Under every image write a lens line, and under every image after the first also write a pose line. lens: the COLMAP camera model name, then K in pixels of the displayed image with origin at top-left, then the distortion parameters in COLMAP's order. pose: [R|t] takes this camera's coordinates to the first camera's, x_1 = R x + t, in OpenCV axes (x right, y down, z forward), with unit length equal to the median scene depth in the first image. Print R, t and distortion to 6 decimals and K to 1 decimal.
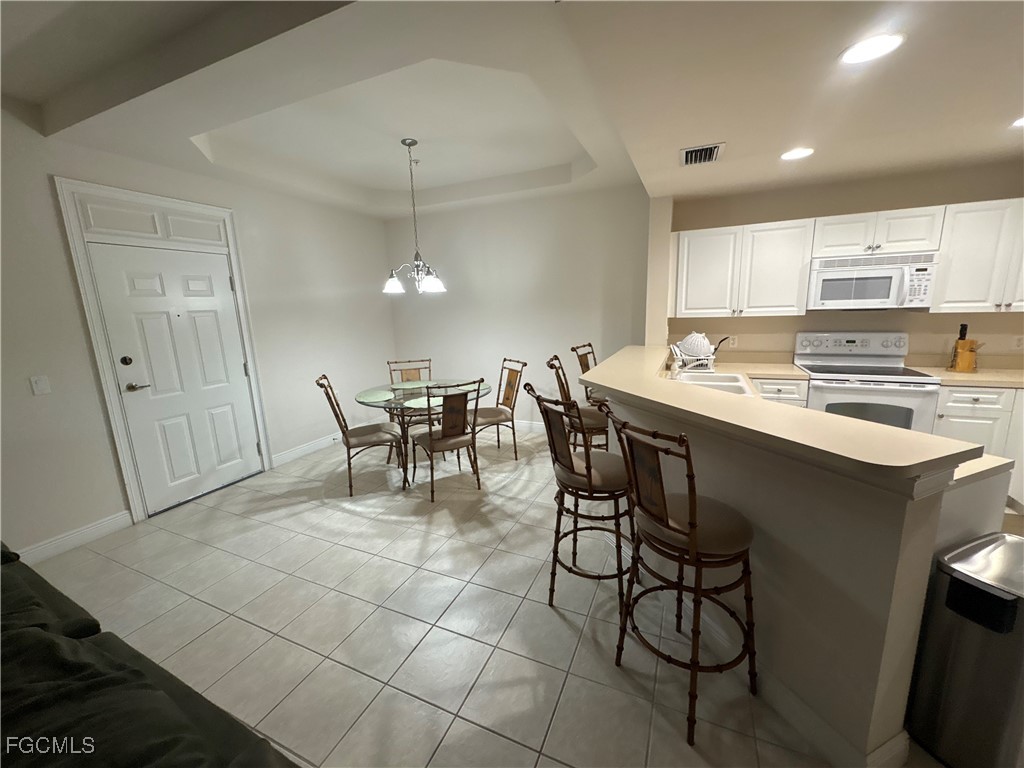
lens RADIAL K [[407.6, 0, 513.3], [0, 407.6, 385.5], [0, 0, 1]] dist [0.001871, 0.000107]
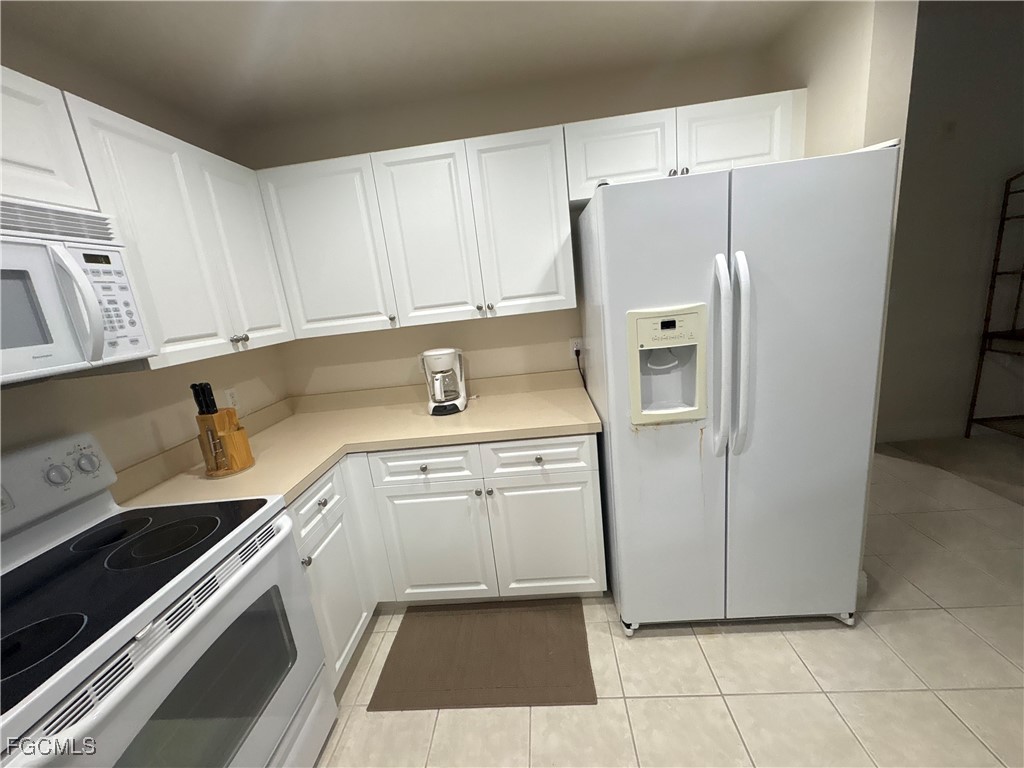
lens RADIAL K [[407.6, 0, 512.8], [0, 407.6, 385.8], [0, 0, 1]] dist [0.001871, 0.000107]
pose [[-0.354255, -0.145404, 0.923775, 0.520141], [0.301620, 0.917279, 0.260048, -0.162873], [-0.885172, 0.370752, -0.281094, 0.812024]]
